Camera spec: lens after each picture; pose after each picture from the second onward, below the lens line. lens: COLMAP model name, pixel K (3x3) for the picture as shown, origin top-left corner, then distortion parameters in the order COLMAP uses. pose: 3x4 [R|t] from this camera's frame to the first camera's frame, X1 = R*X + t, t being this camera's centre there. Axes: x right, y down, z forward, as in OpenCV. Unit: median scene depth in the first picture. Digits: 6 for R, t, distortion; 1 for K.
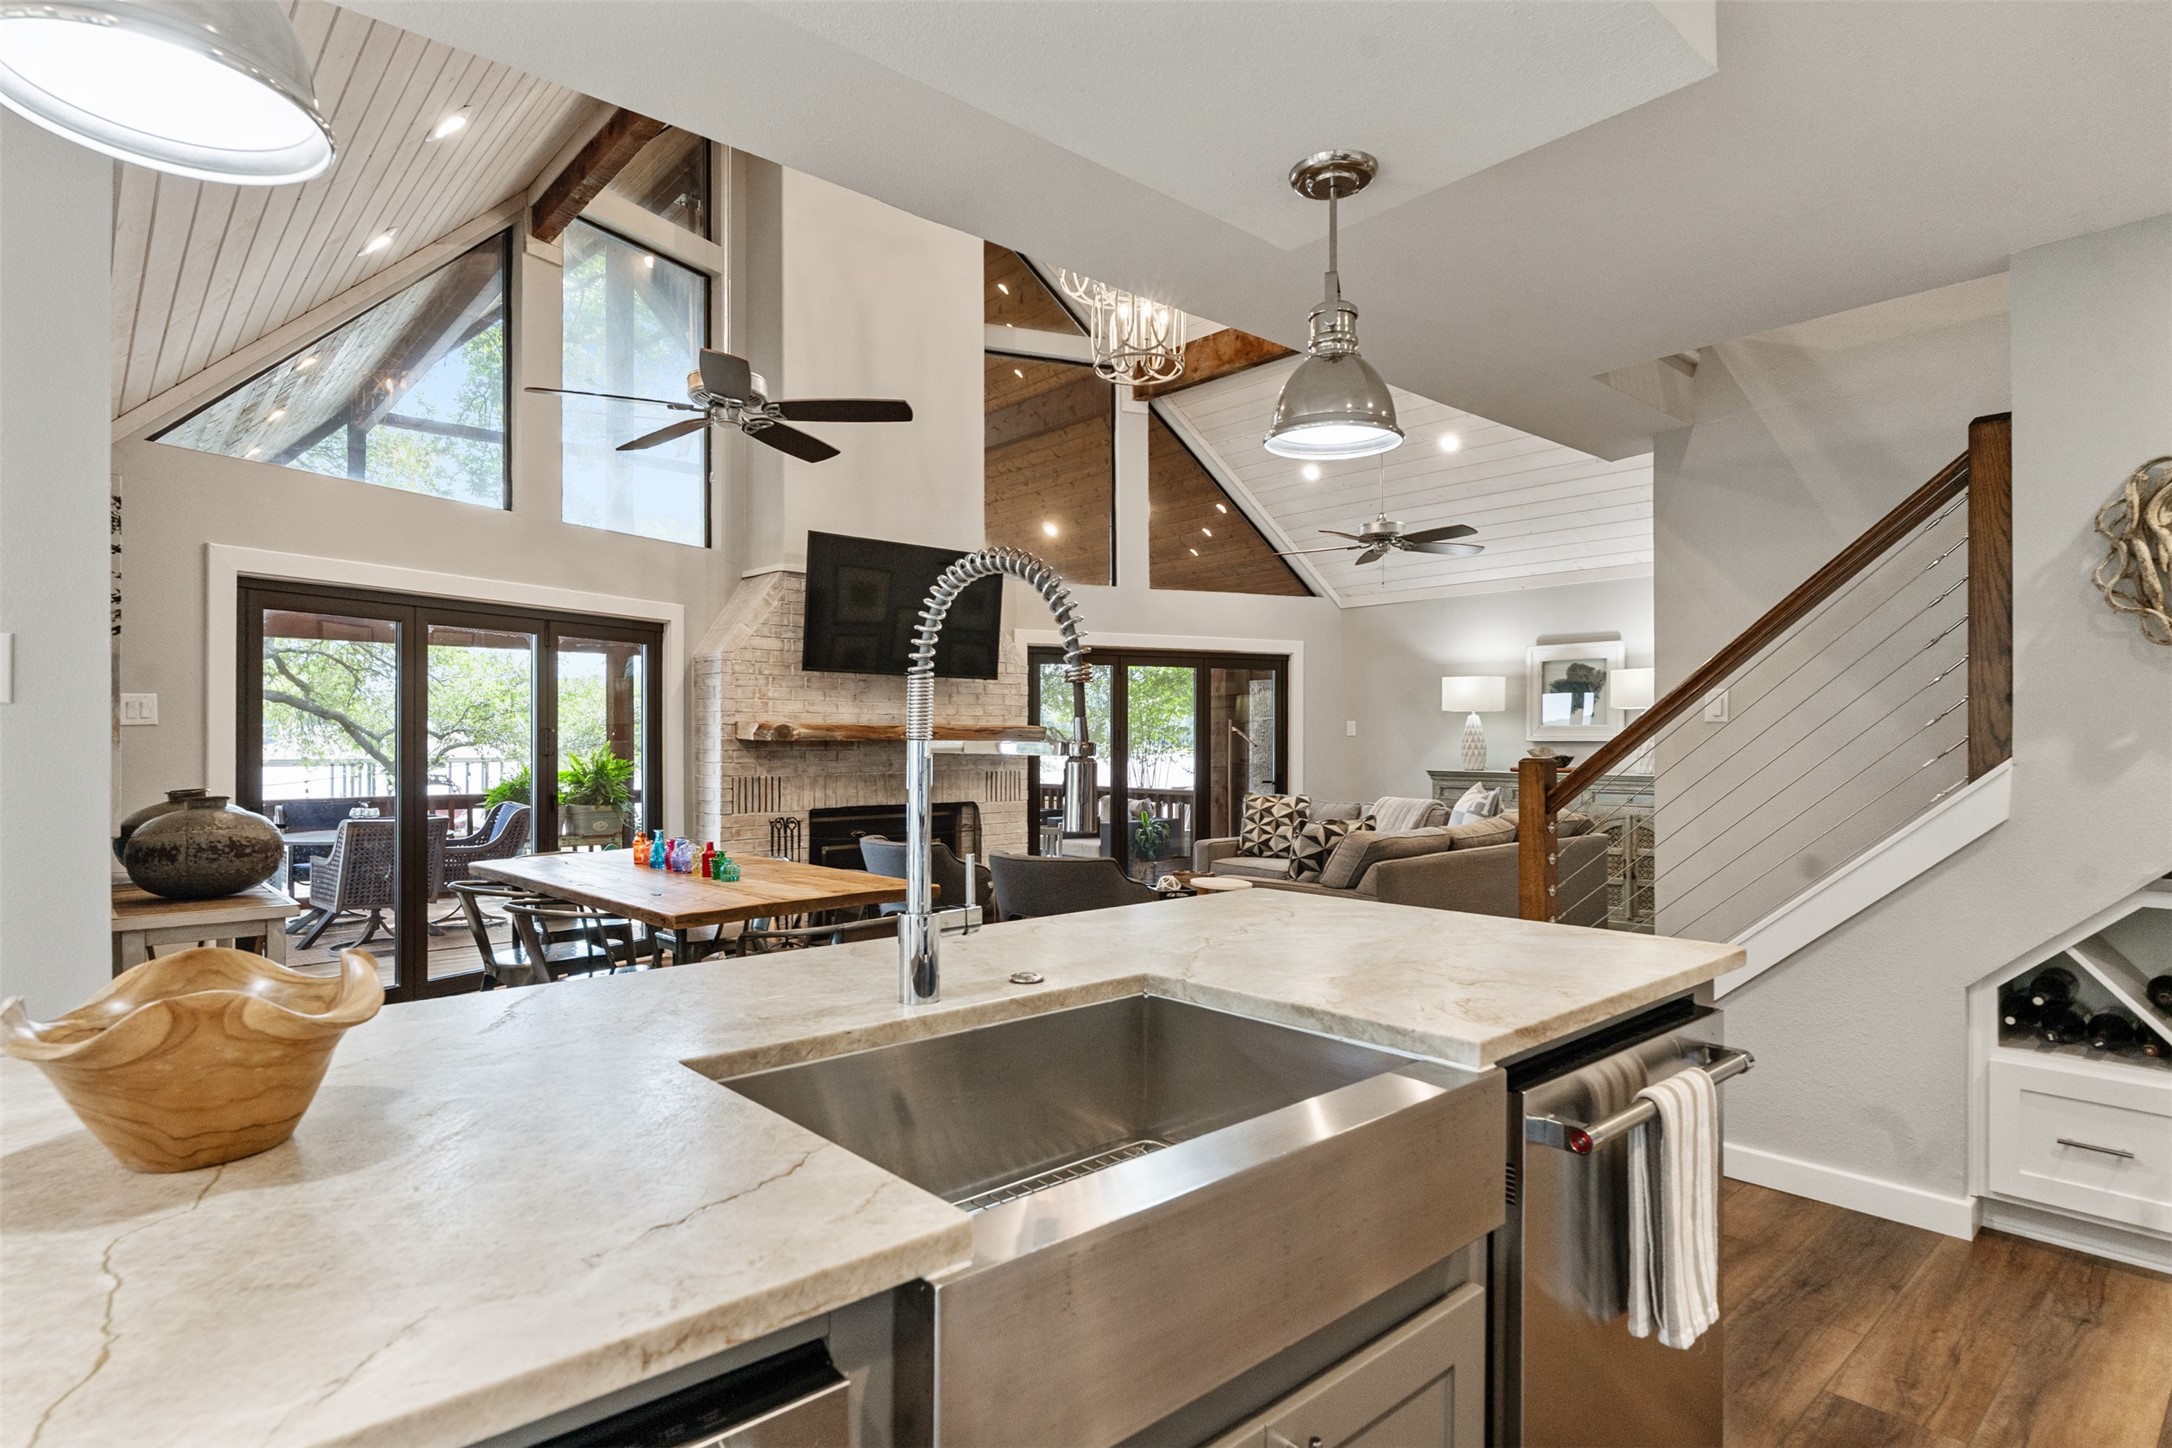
lens RADIAL K [[1139.3, 0, 1078.2], [0, 1139.3, 733.9], [0, 0, 1]] dist [0.001312, 0.000428]
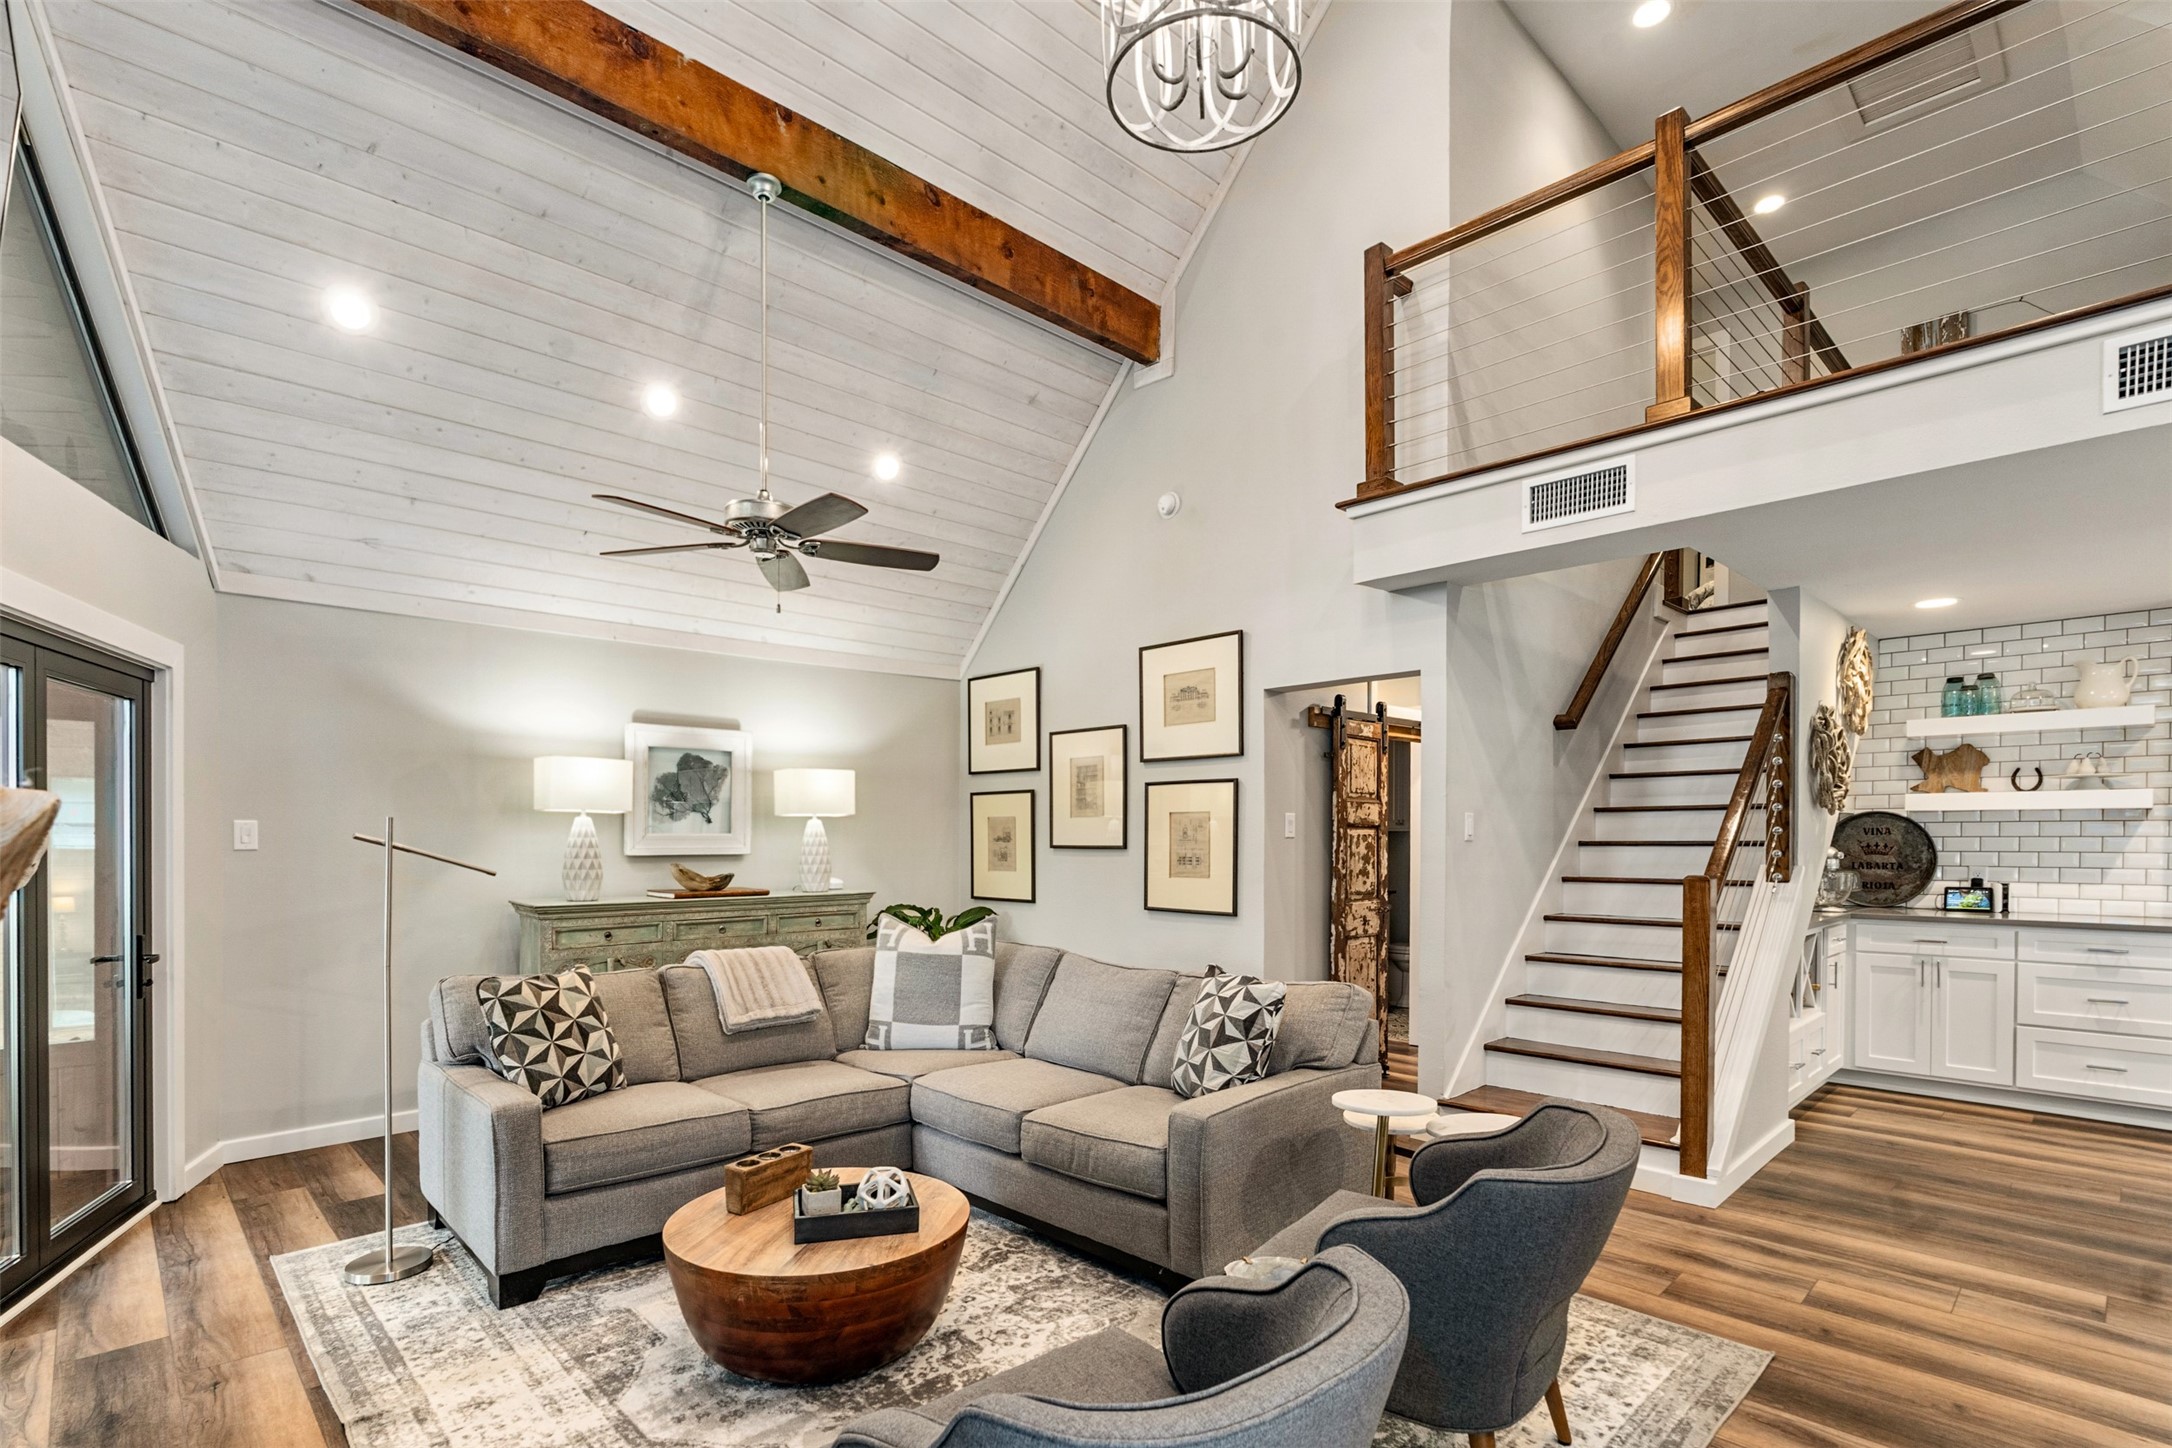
lens RADIAL K [[1032.1, 0, 1085.3], [0, 1032.1, 847.0], [0, 0, 1]] dist [0.000370, 0.000155]
pose [[-0.035489, -0.007929, 0.999339, -0.279365], [-0.004525, 0.999960, 0.007774, -0.005539], [-0.999360, -0.004247, -0.035524, 0.786971]]
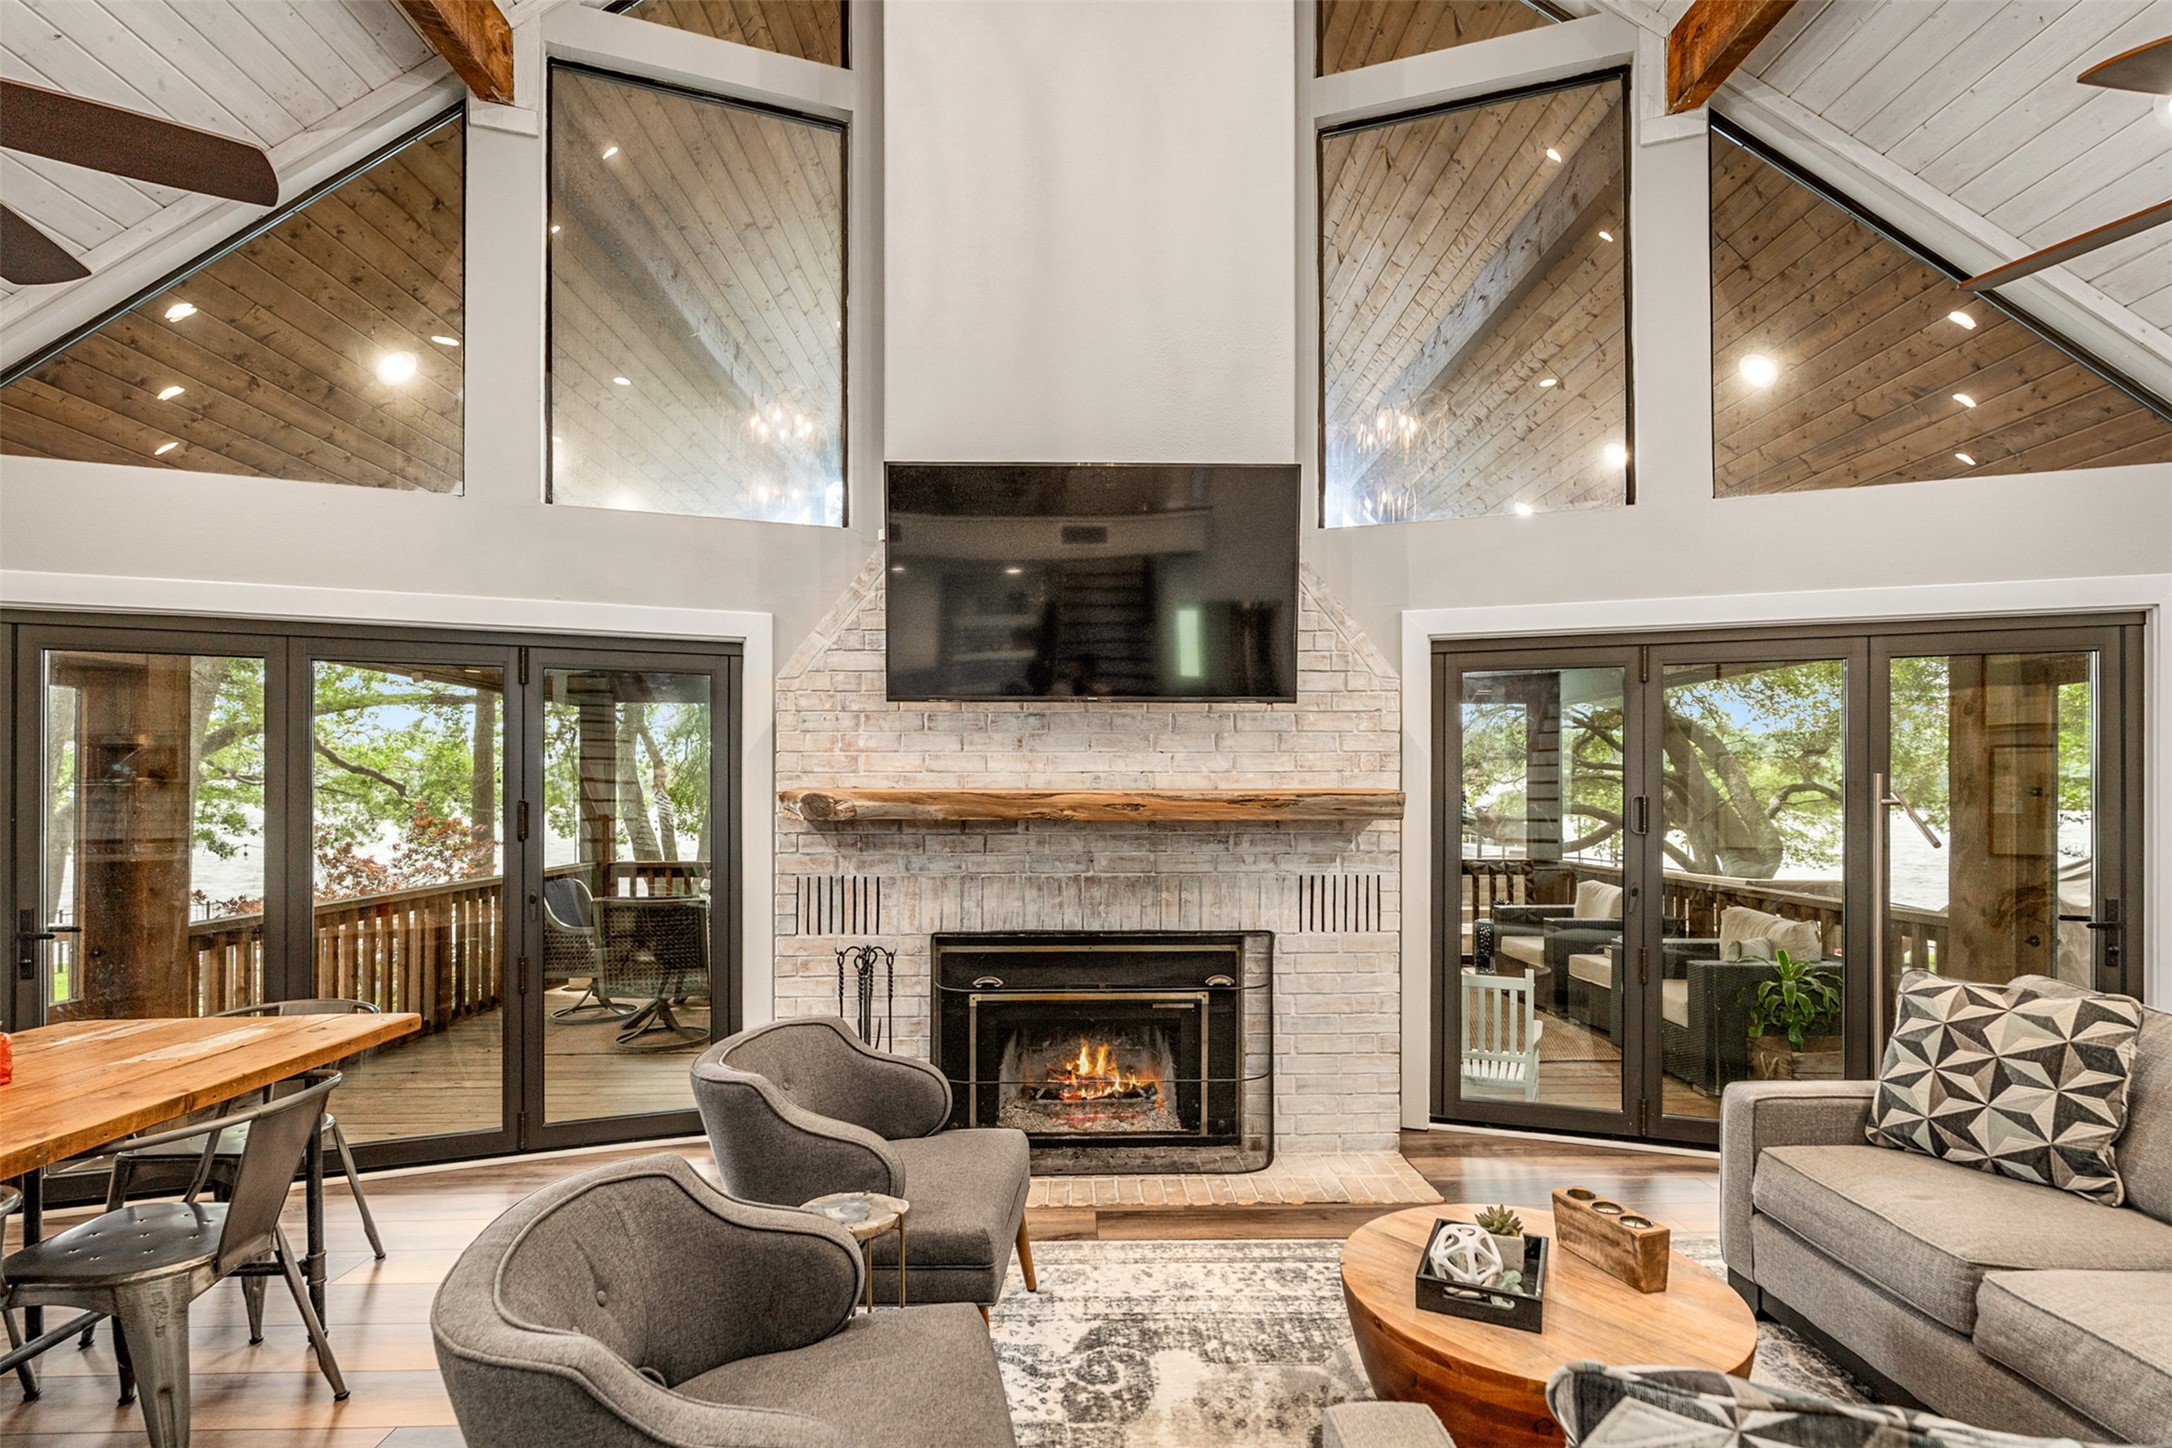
lens RADIAL K [[1044.8, 0, 1090.2], [0, 1044.8, 784.4], [0, 0, 1]] dist [-0.002171, 0.000212]
pose [[0.763058, -0.004532, -0.646314, 0.166898], [0.003509, 0.999990, -0.002868, -0.009100], [0.646320, -0.000079, 0.763067, 0.573276]]
